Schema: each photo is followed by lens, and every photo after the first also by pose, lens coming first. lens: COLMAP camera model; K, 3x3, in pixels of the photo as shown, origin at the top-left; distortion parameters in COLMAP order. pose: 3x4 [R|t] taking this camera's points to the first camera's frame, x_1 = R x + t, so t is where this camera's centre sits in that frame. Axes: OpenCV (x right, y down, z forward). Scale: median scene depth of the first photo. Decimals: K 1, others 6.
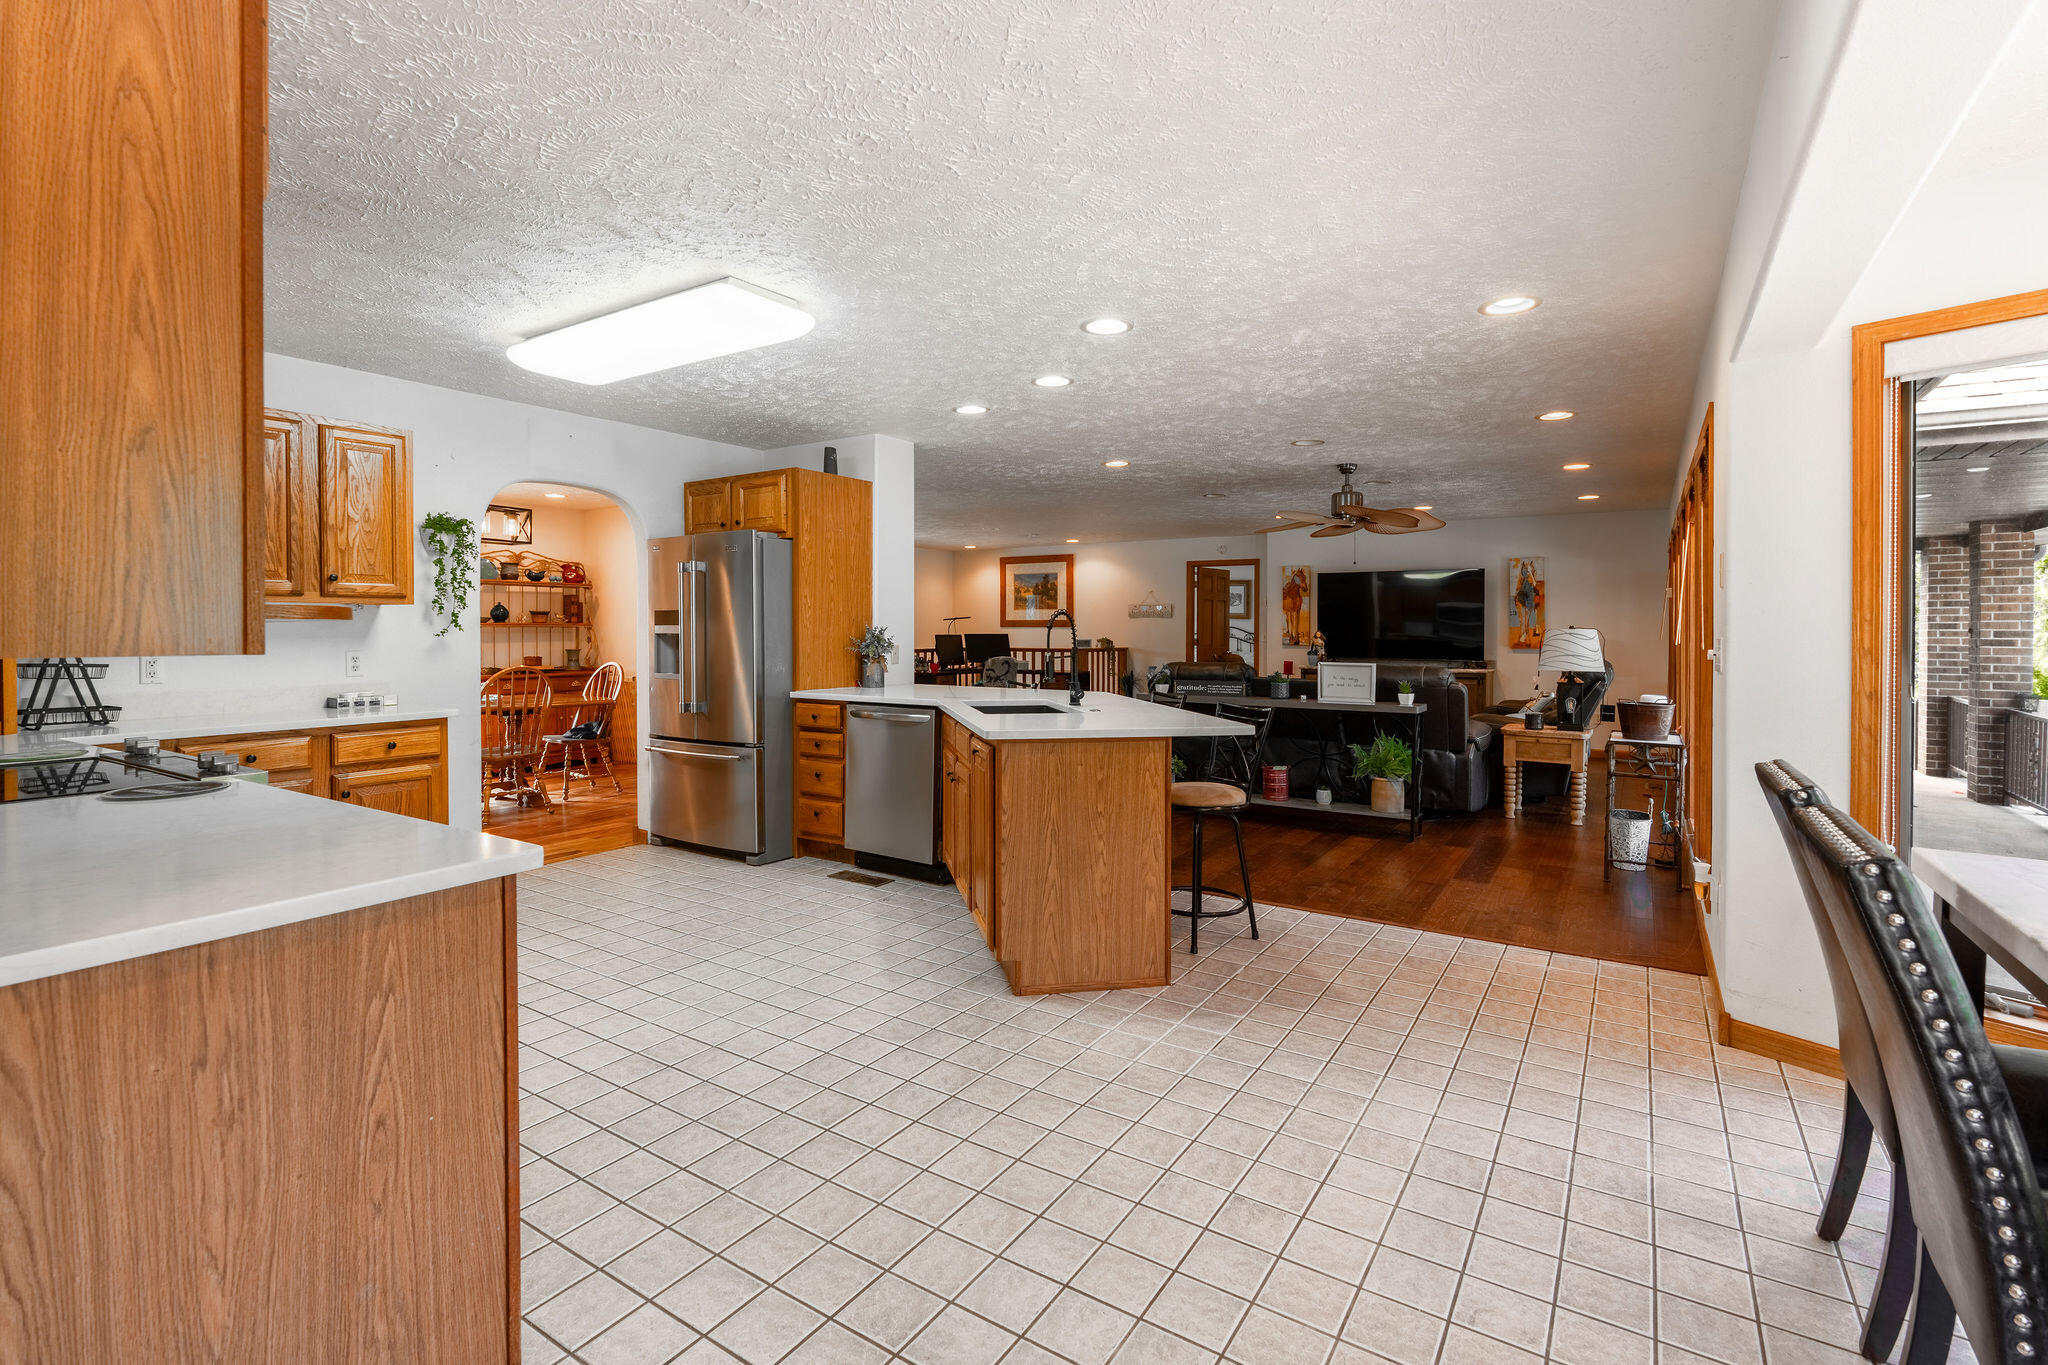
lens RADIAL K [[965.7, 0, 1015.8], [0, 965.7, 637.7], [0, 0, 1]] dist [0.002481, -0.000125]
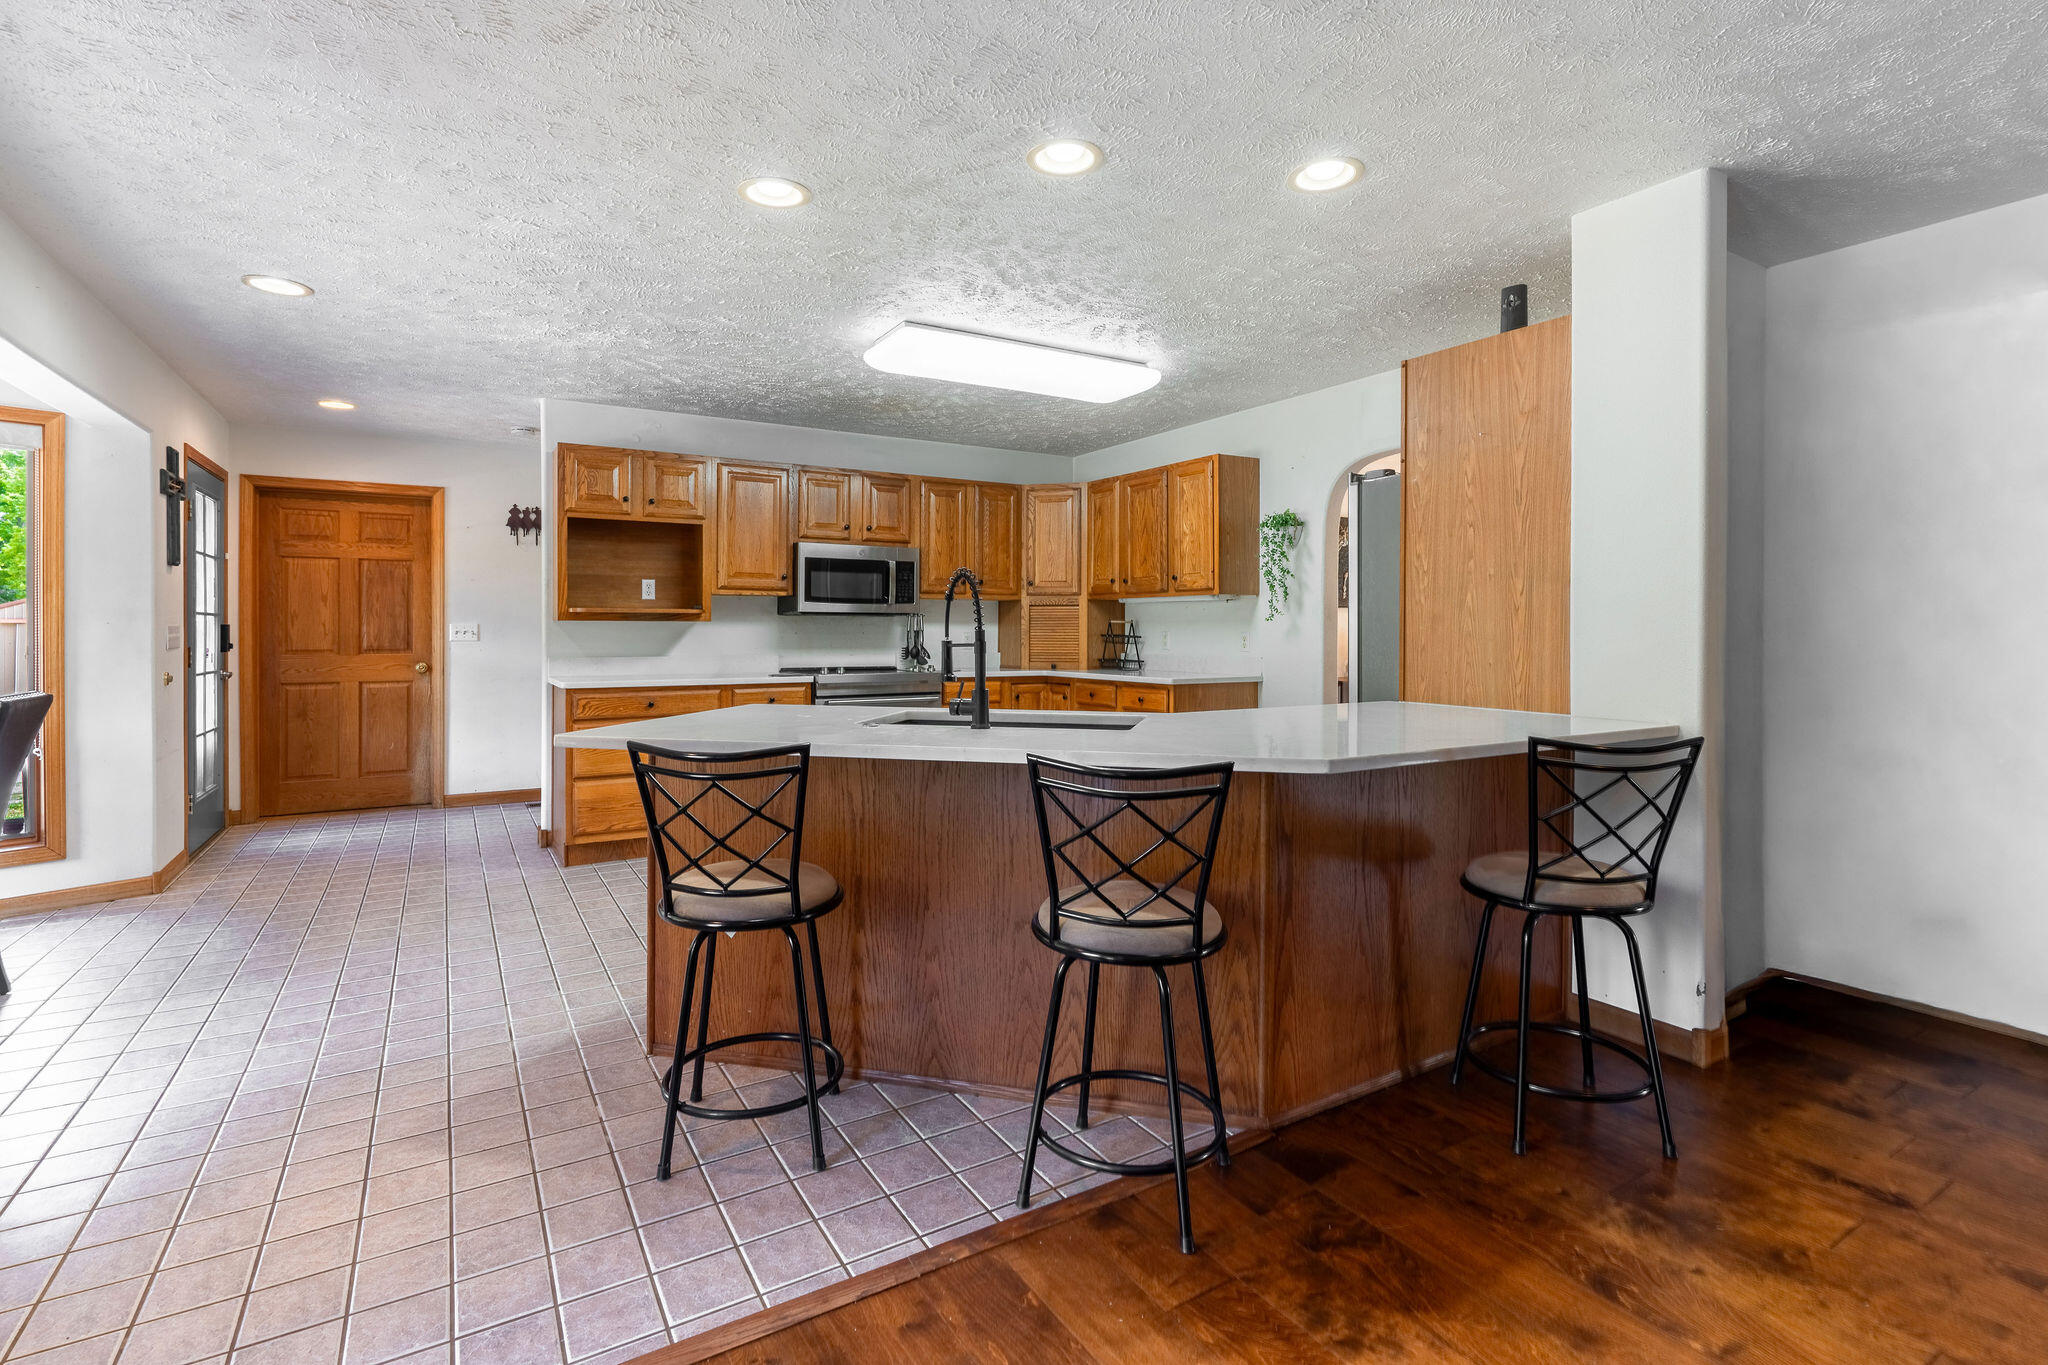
lens RADIAL K [[965.7, 0, 1015.8], [0, 965.7, 637.7], [0, 0, 1]] dist [0.002481, -0.000125]
pose [[-0.437188, 0.008247, -0.899332, 0.771704], [-0.007365, 0.999892, 0.012750, 0.008924], [0.899340, 0.012198, -0.437080, 1.692376]]
